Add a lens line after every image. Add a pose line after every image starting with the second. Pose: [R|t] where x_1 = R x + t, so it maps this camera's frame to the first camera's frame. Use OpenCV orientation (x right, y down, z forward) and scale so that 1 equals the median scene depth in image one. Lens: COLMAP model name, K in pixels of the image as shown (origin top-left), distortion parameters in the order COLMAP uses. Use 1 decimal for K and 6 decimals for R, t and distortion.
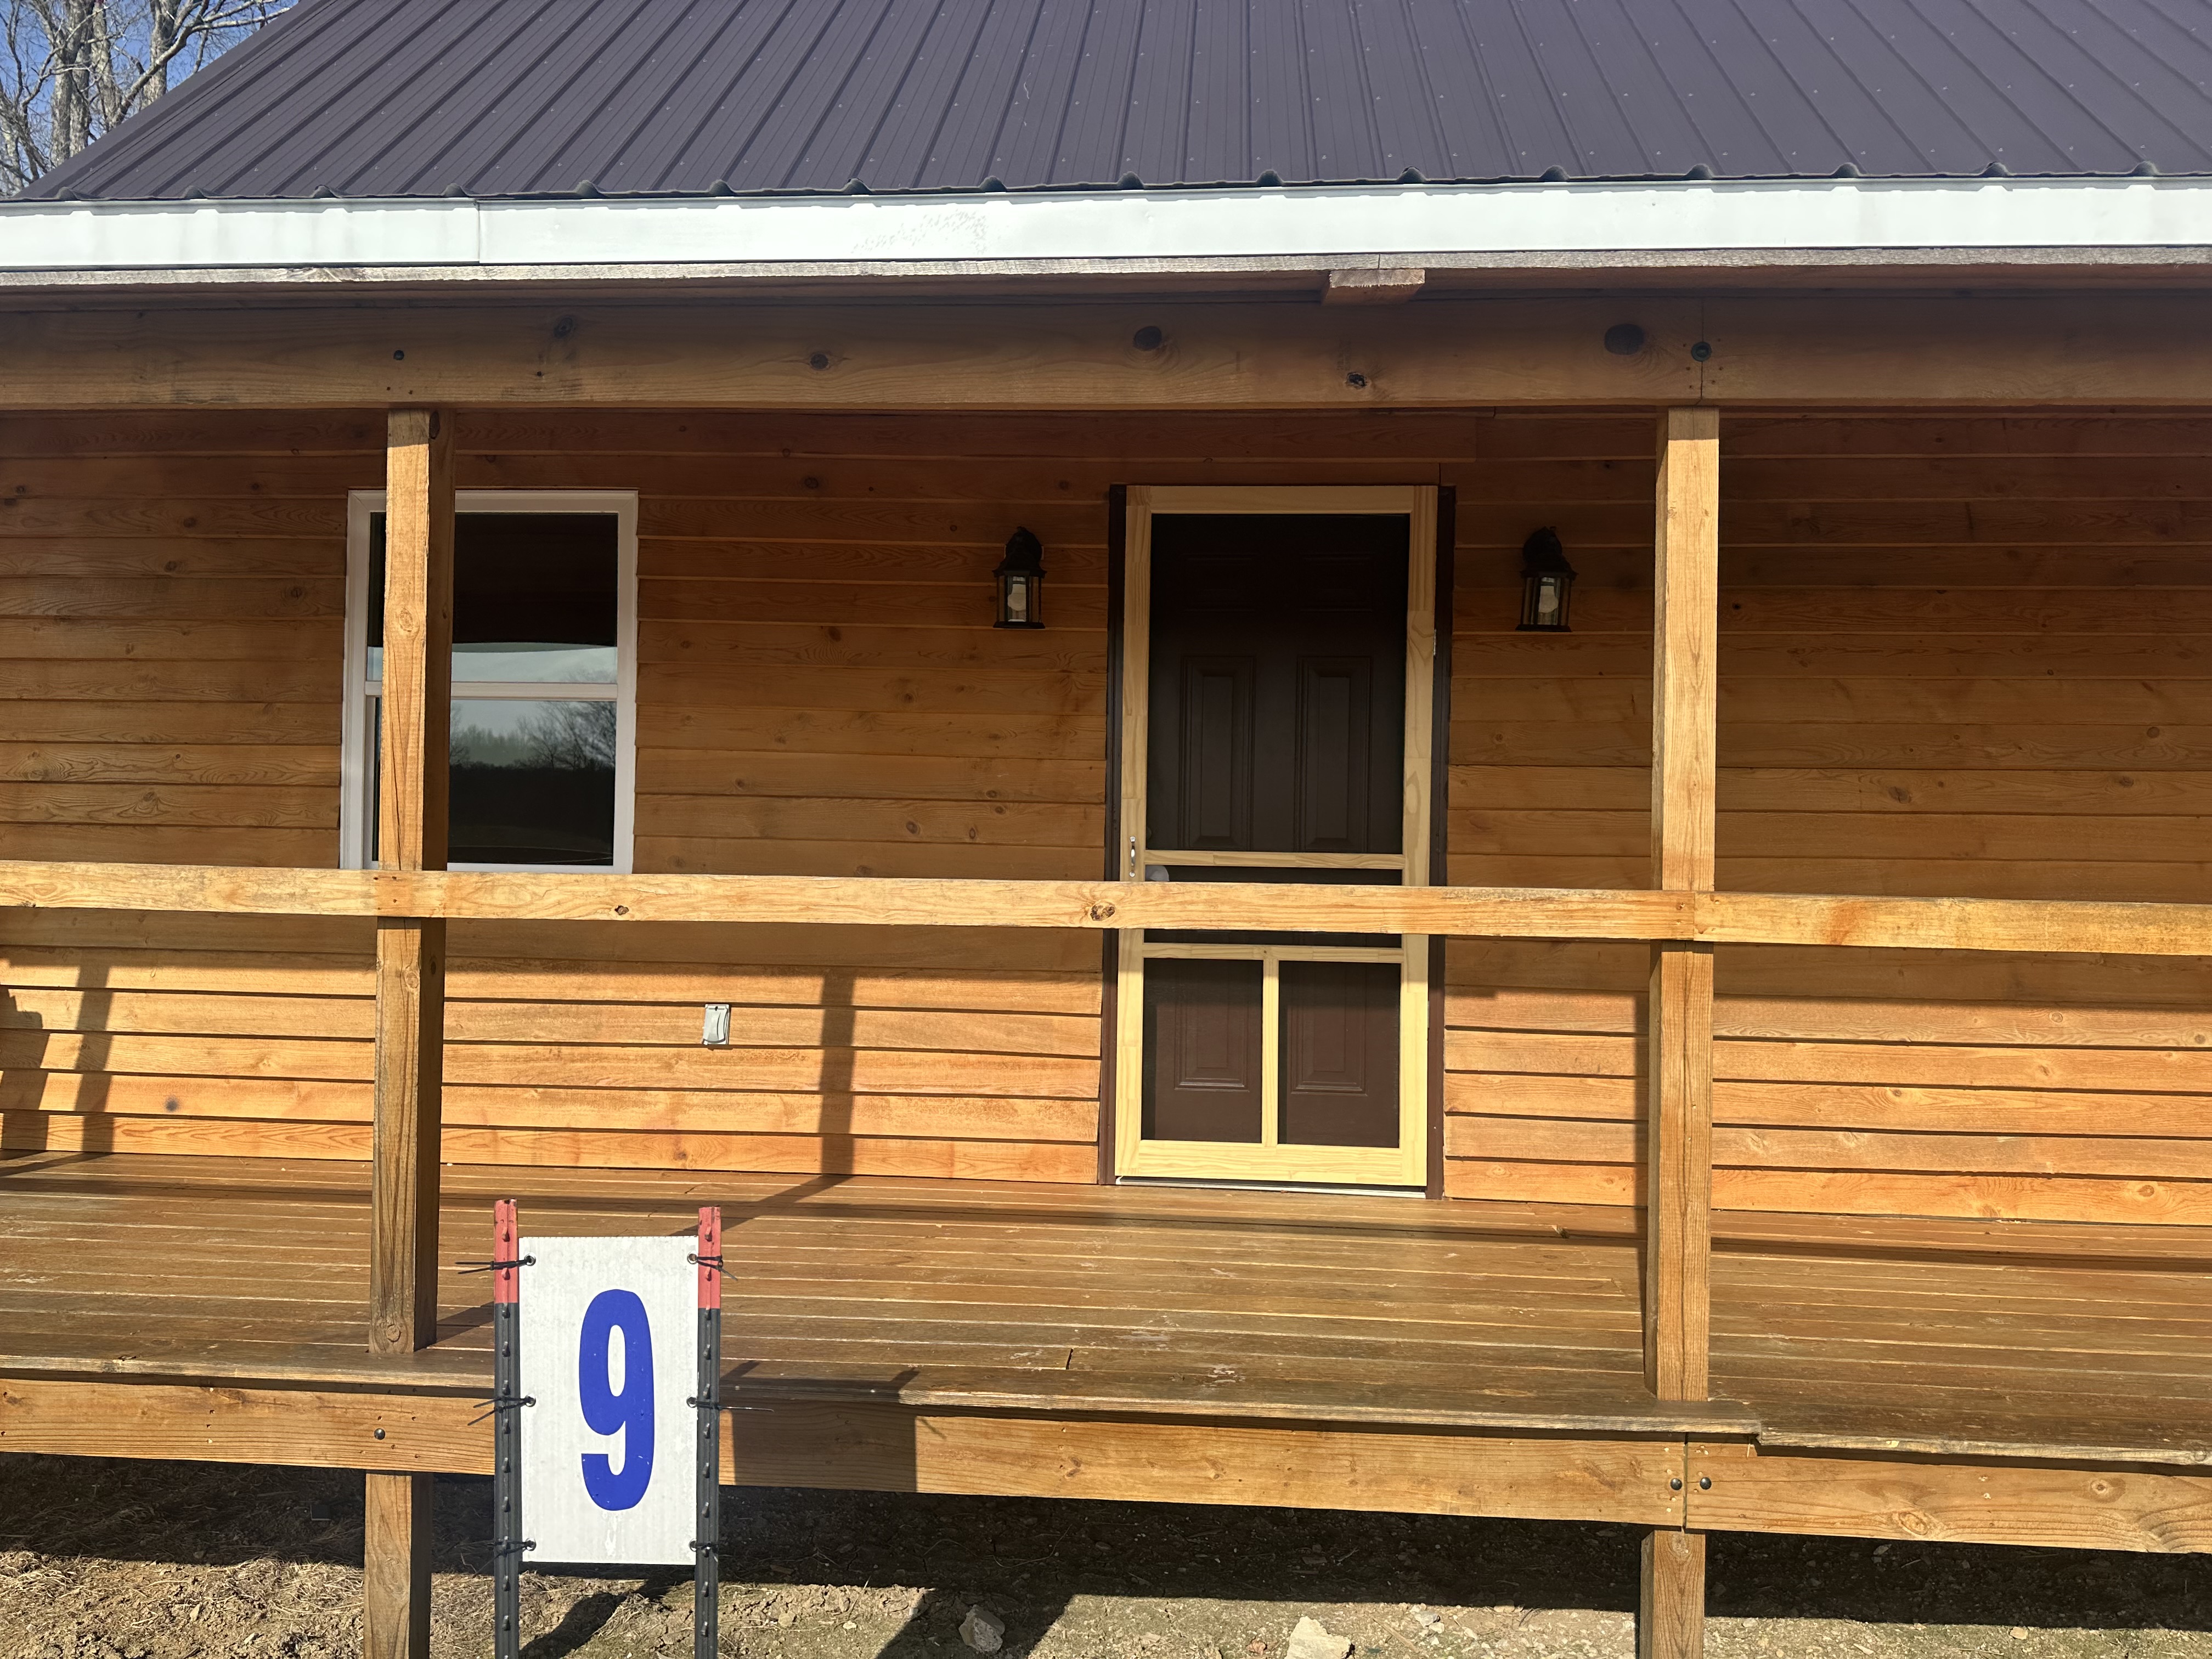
lens RADIAL K [[1564.0, 0, 1127.9], [0, 1564.0, 832.2], [0, 0, 1]] dist [0.143125, -0.191639]
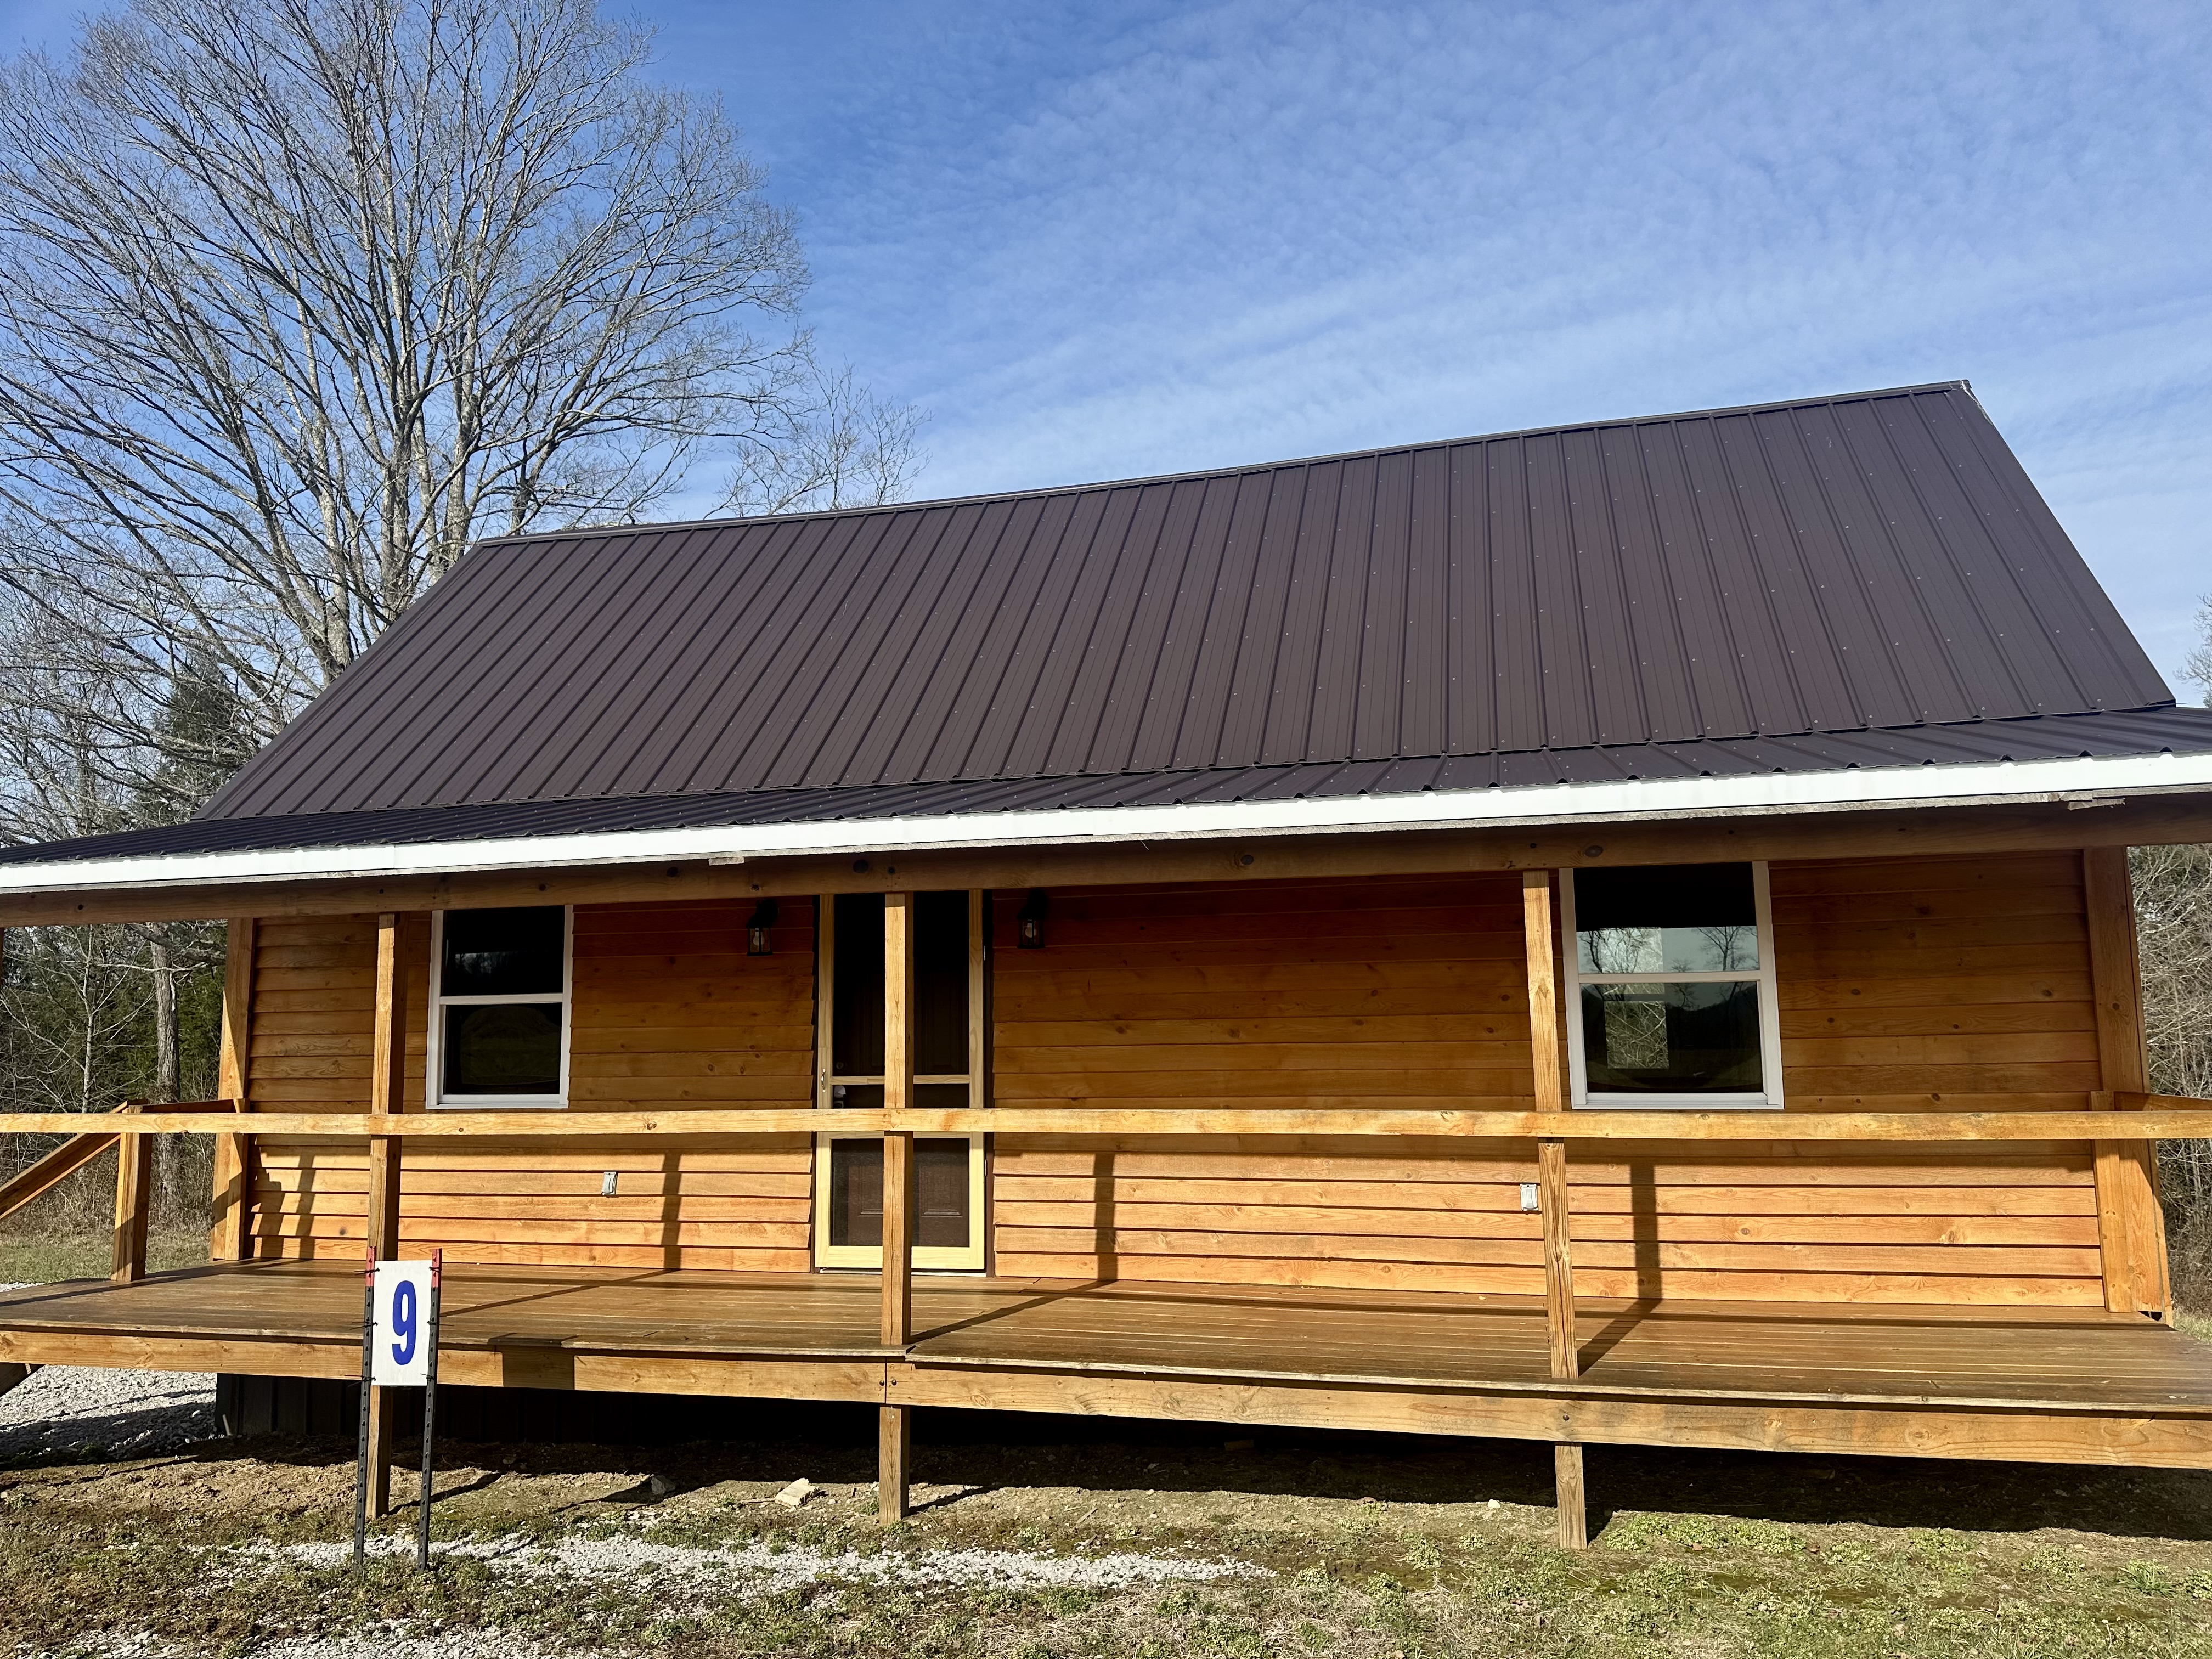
lens RADIAL K [[1548.4, 0, 1108.1], [0, 1548.4, 834.3], [0, 0, 1]] dist [0.178679, -0.318516]
pose [[0.981929, -0.053741, -0.181460, 0.651346], [0.035021, 0.993873, -0.104836, -0.064696], [0.185982, 0.096587, 0.977794, -0.692914]]
